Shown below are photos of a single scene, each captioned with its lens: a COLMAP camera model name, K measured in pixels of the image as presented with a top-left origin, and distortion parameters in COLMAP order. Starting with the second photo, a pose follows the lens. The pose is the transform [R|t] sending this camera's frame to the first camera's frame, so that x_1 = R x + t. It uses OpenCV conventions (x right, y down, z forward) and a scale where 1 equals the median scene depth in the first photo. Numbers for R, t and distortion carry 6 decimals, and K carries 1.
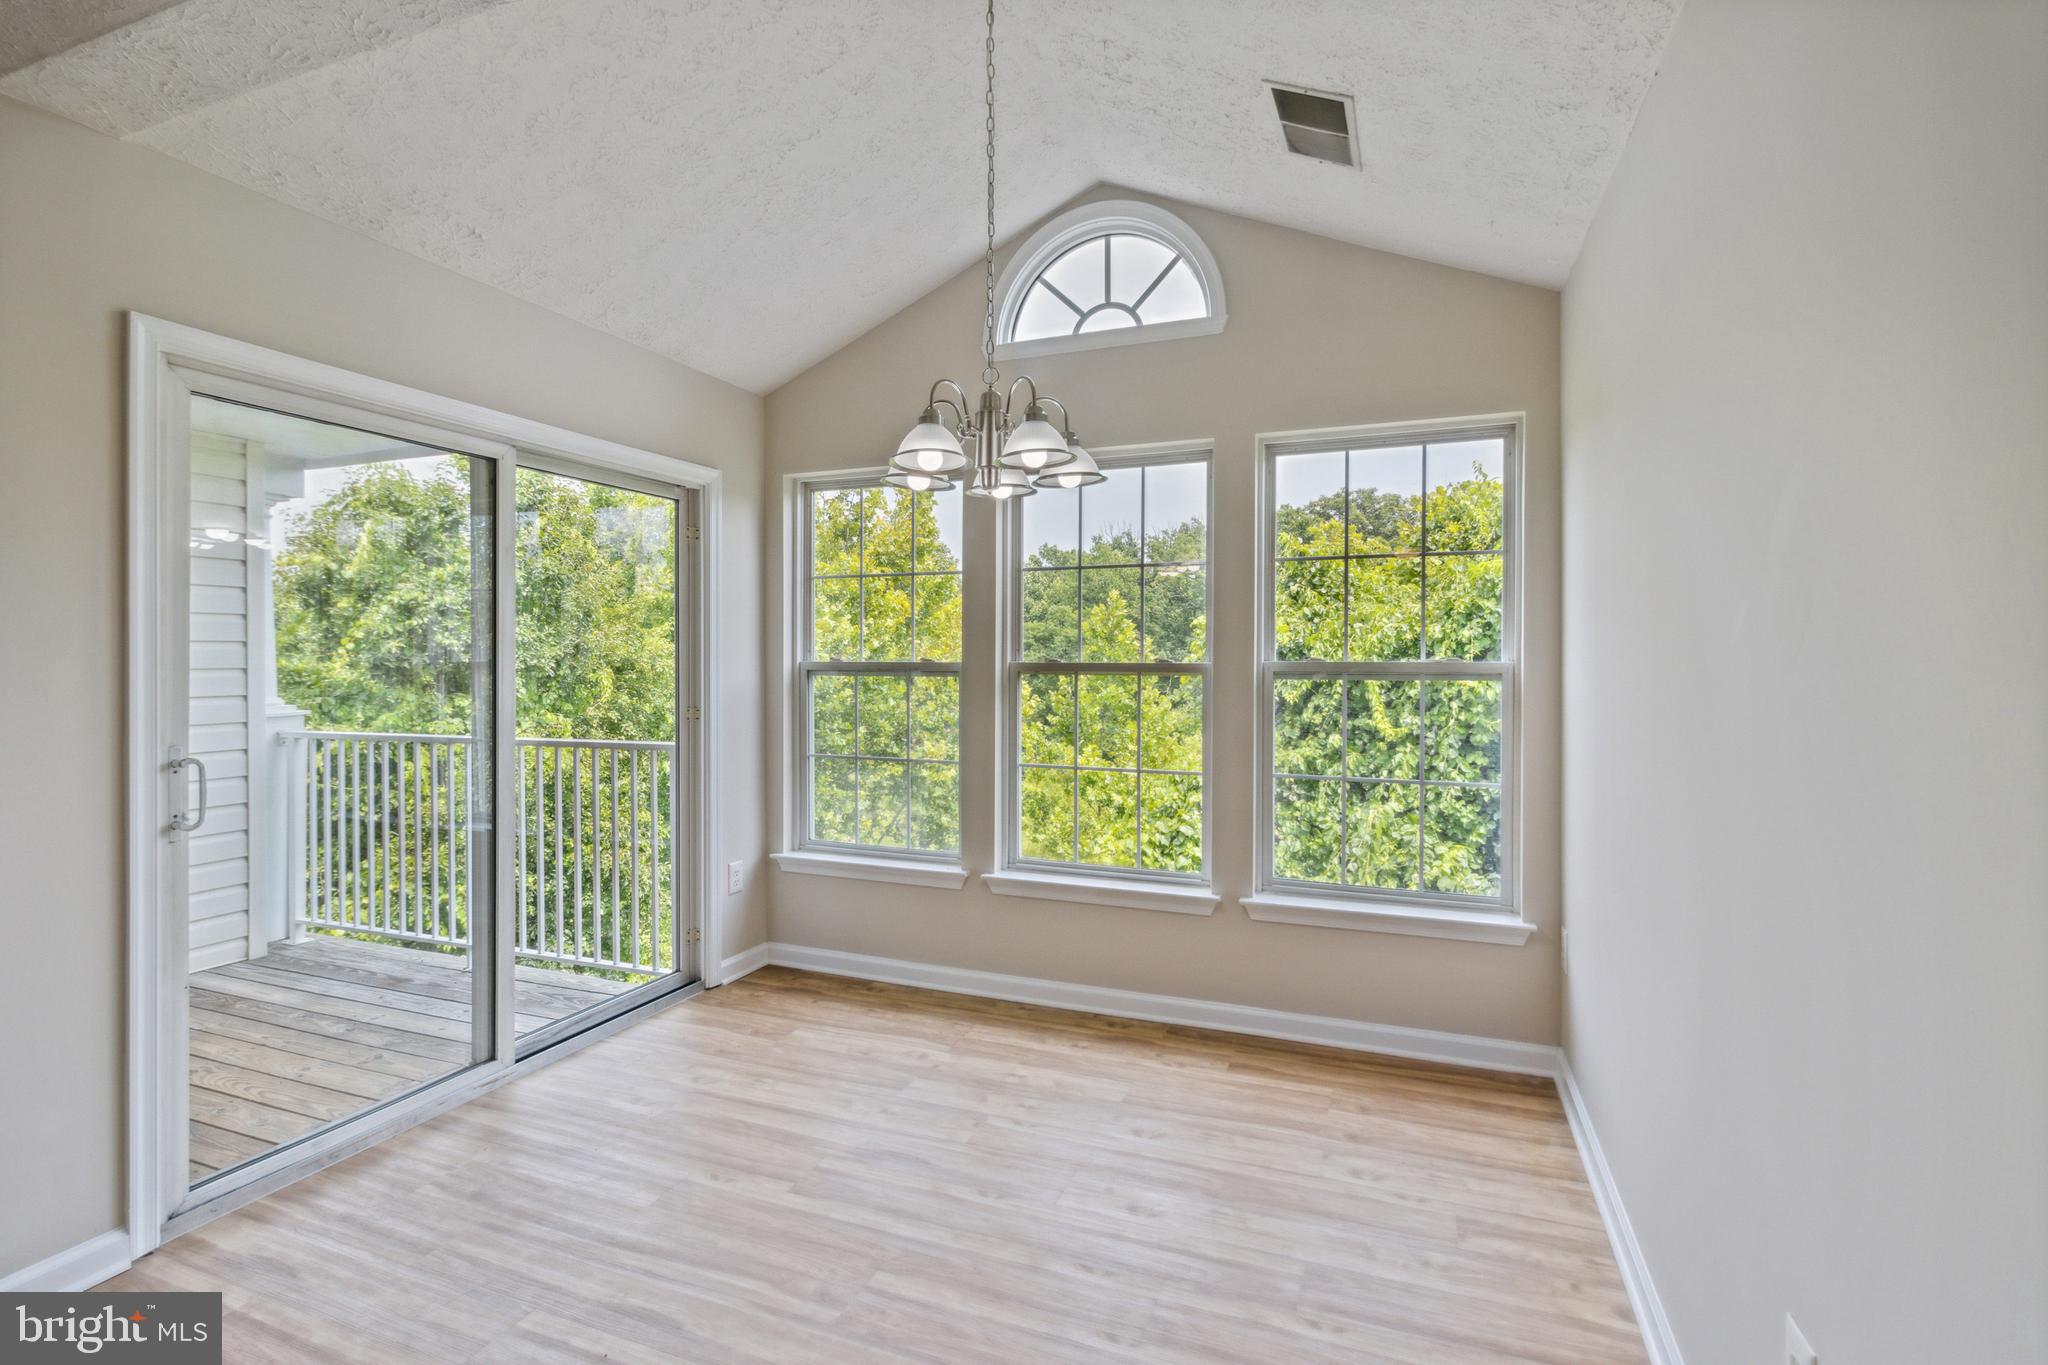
lens RADIAL K [[965.0, 0, 1020.5], [0, 965.0, 658.8], [0, 0, 1]] dist [0.000057, 0.000453]
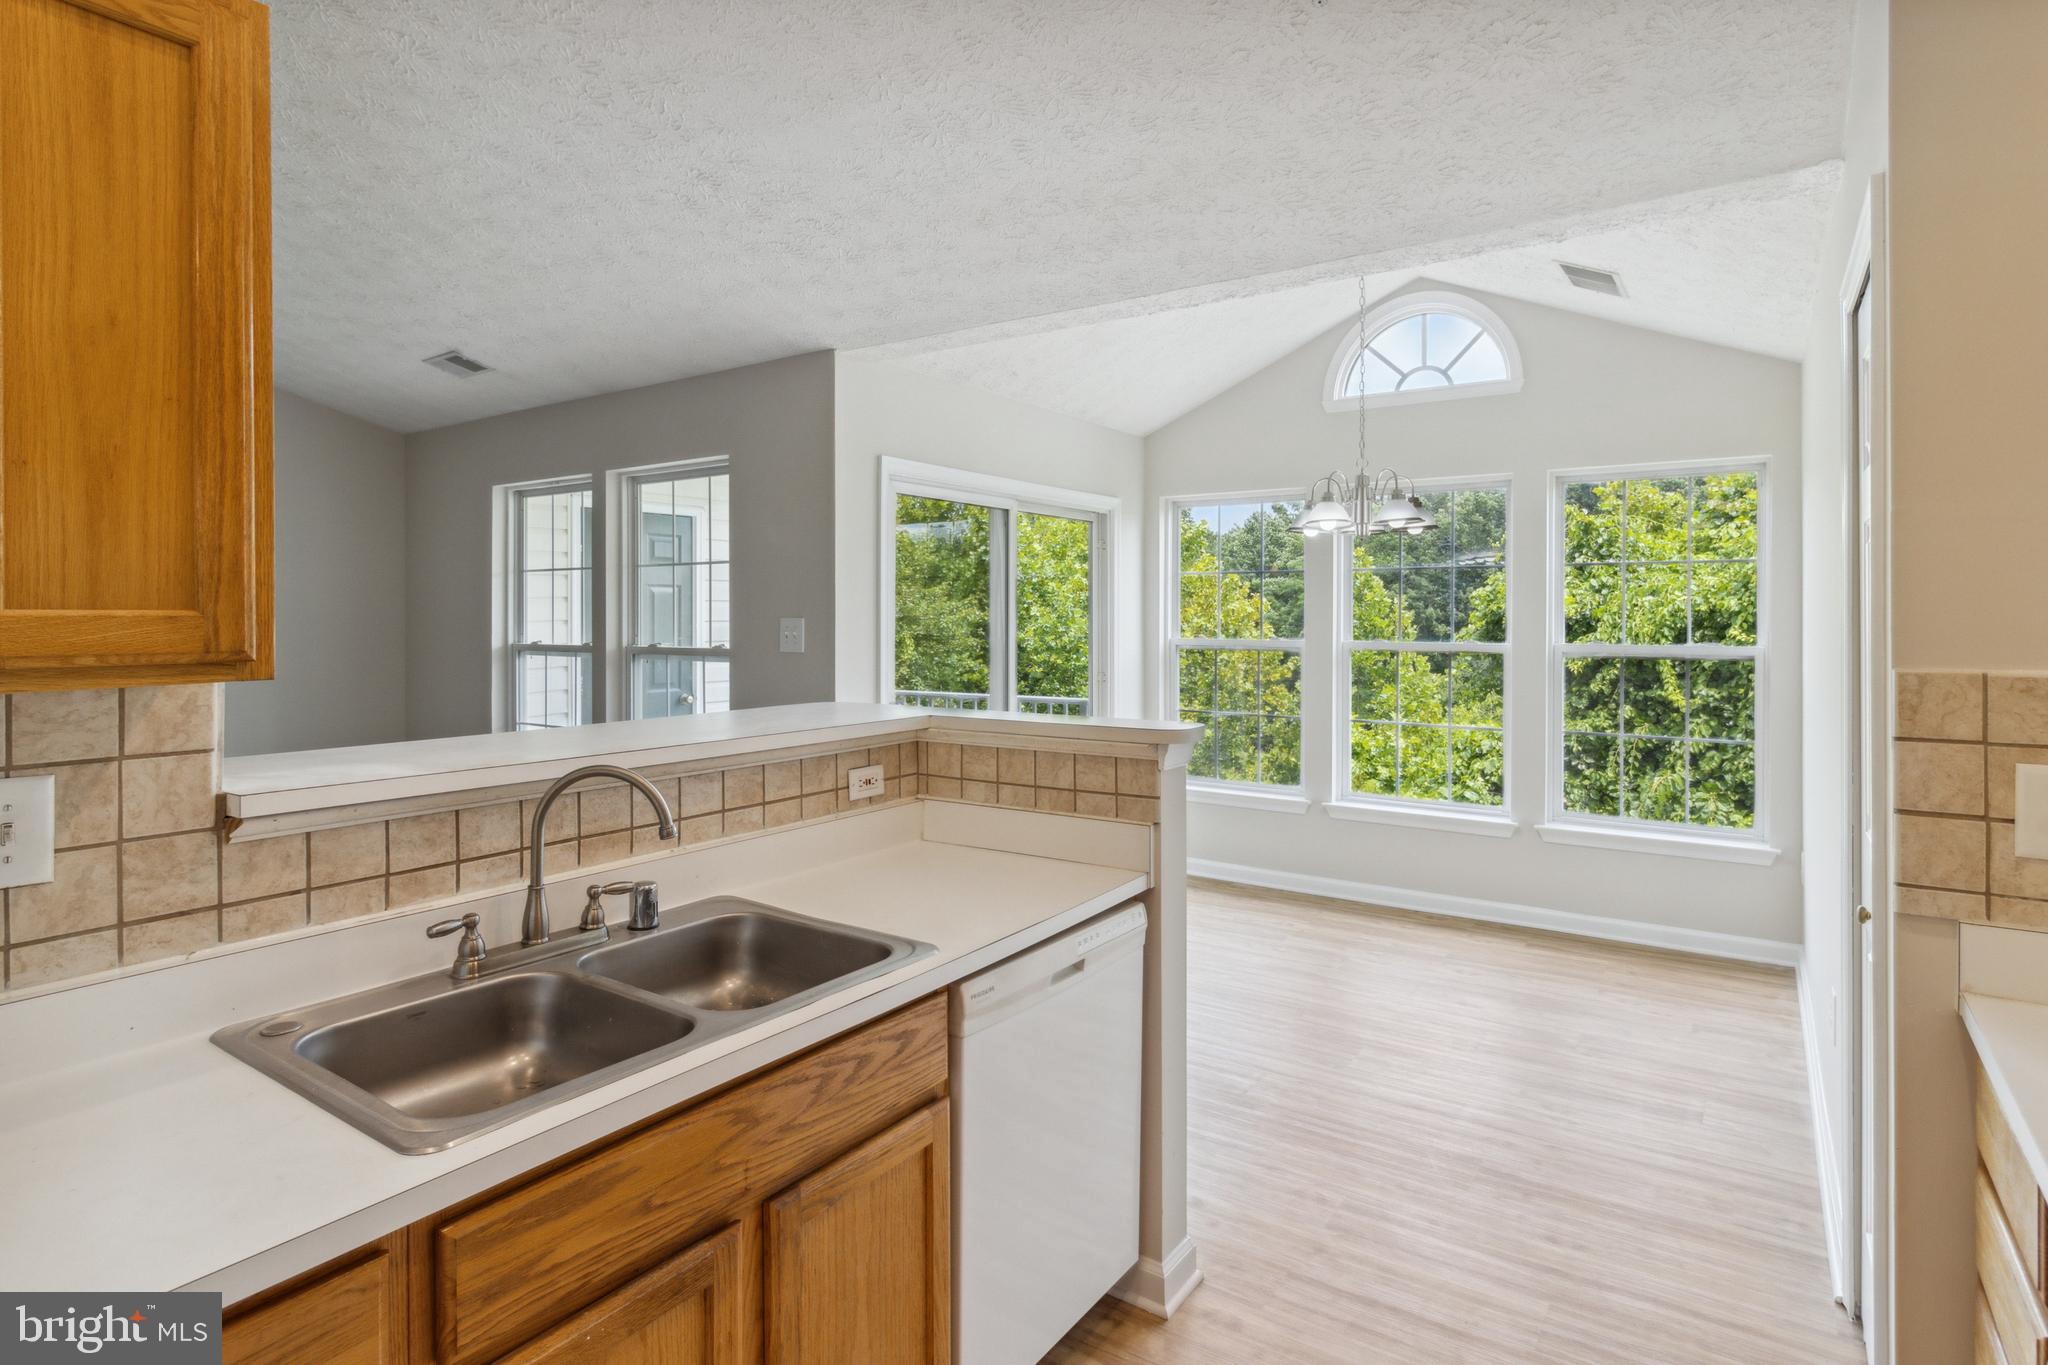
lens RADIAL K [[1066.4, 0, 1029.1], [0, 1066.4, 617.7], [0, 0, 1]] dist [0.001671, -0.001507]
pose [[0.977987, 0.001254, -0.208662, -0.152910], [-0.000848, 0.999998, 0.002035, -0.039260], [0.208664, -0.001814, 0.977986, -0.606756]]
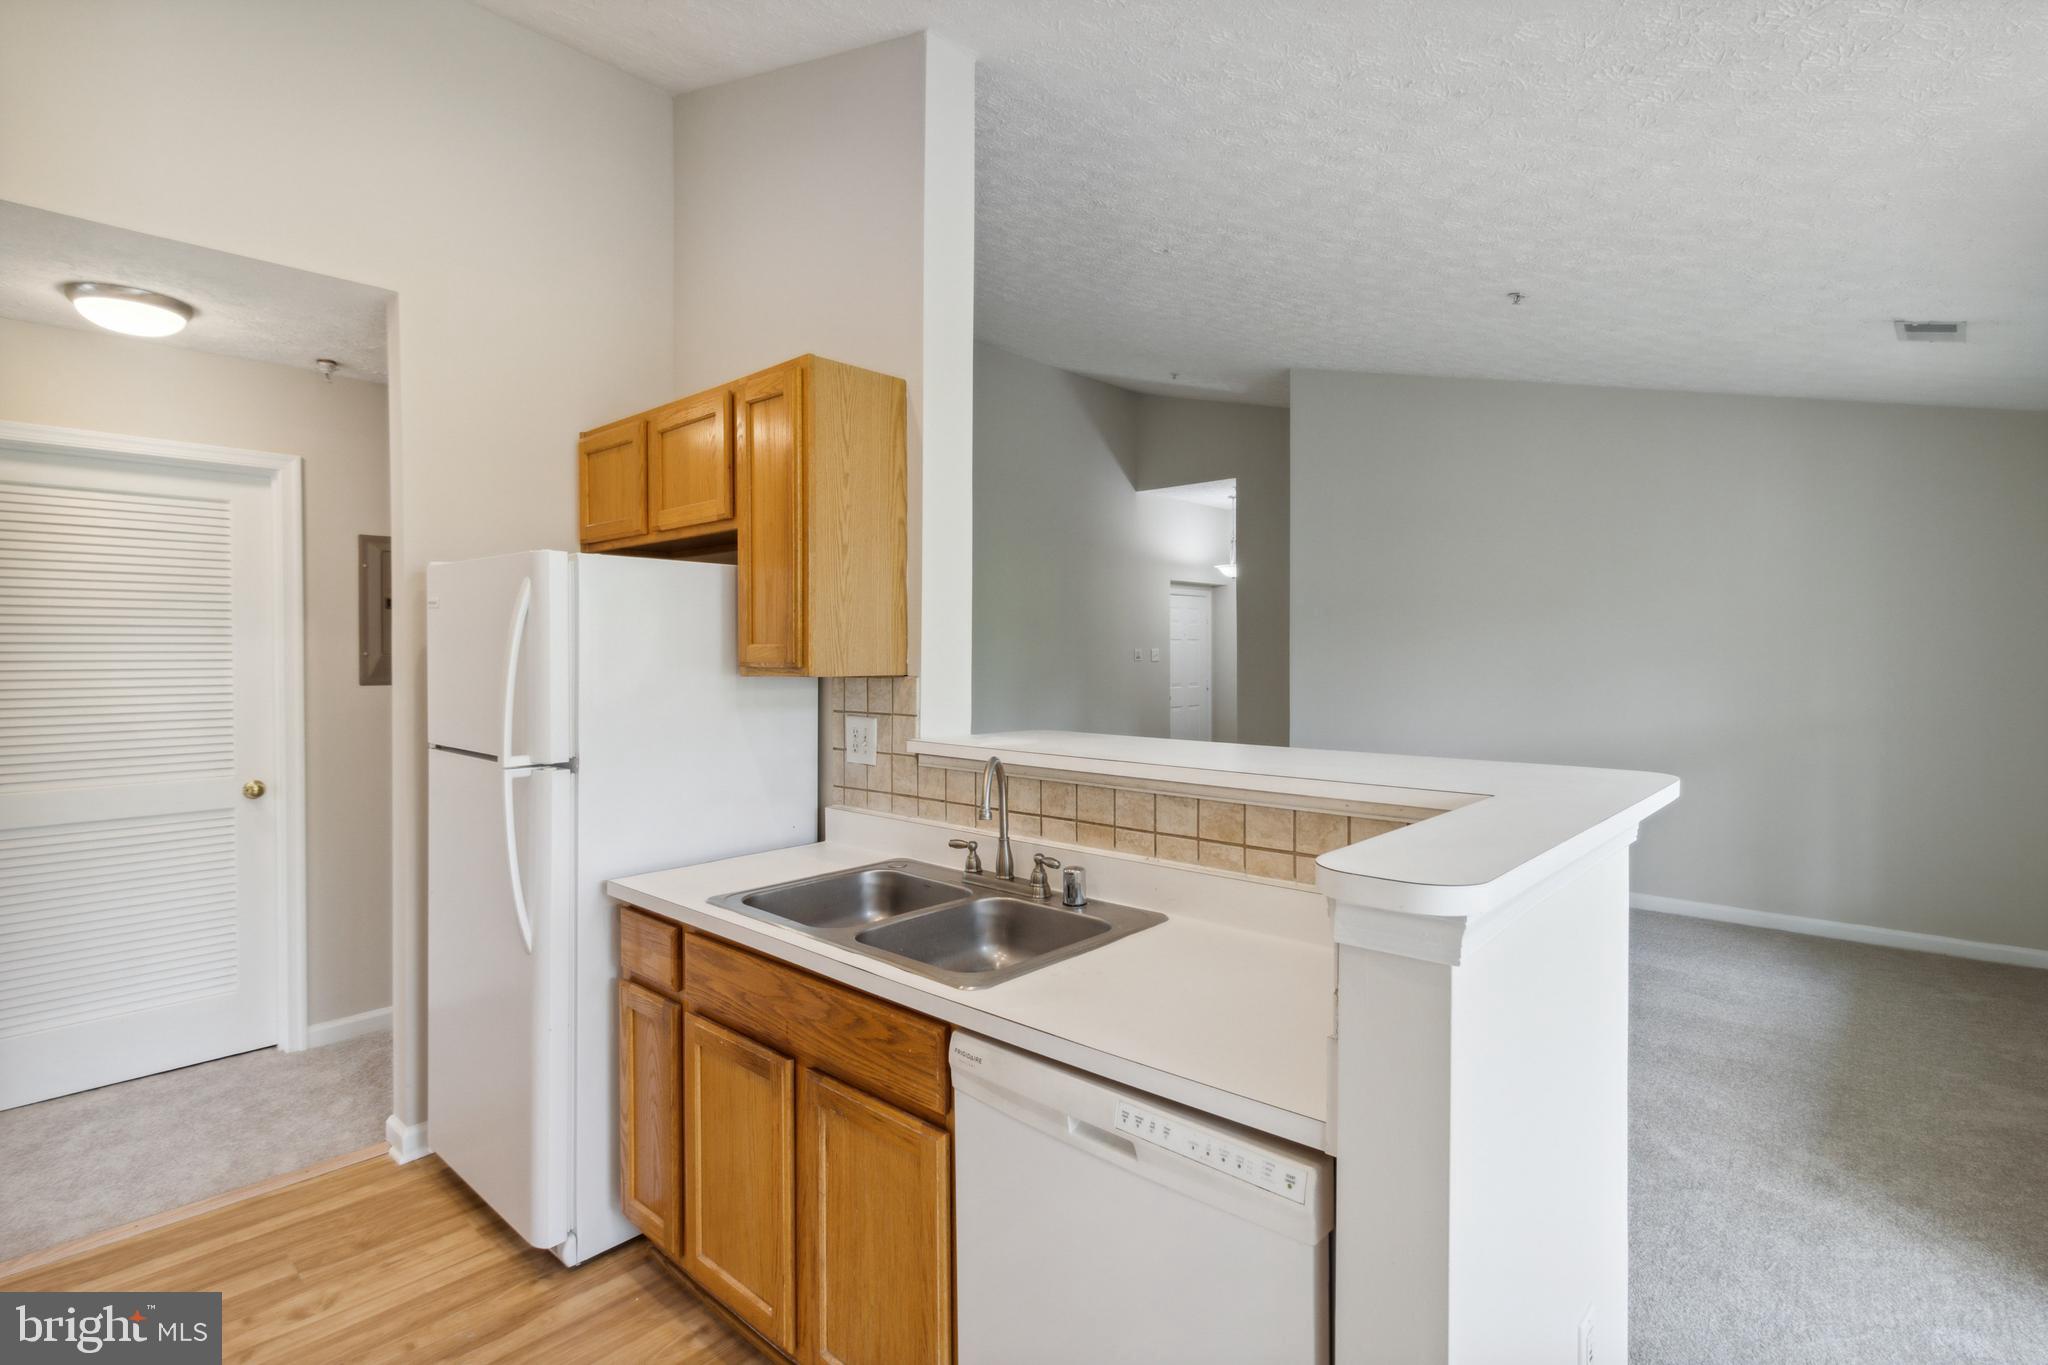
lens RADIAL K [[980.3, 0, 1036.2], [0, 980.3, 656.8], [0, 0, 1]] dist [-0.002315, 0.001265]
pose [[-0.336215, 0.009061, -0.941742, 0.137569], [0.003216, 0.999959, 0.008472, -0.036845], [0.941780, -0.000180, -0.336231, 0.124449]]
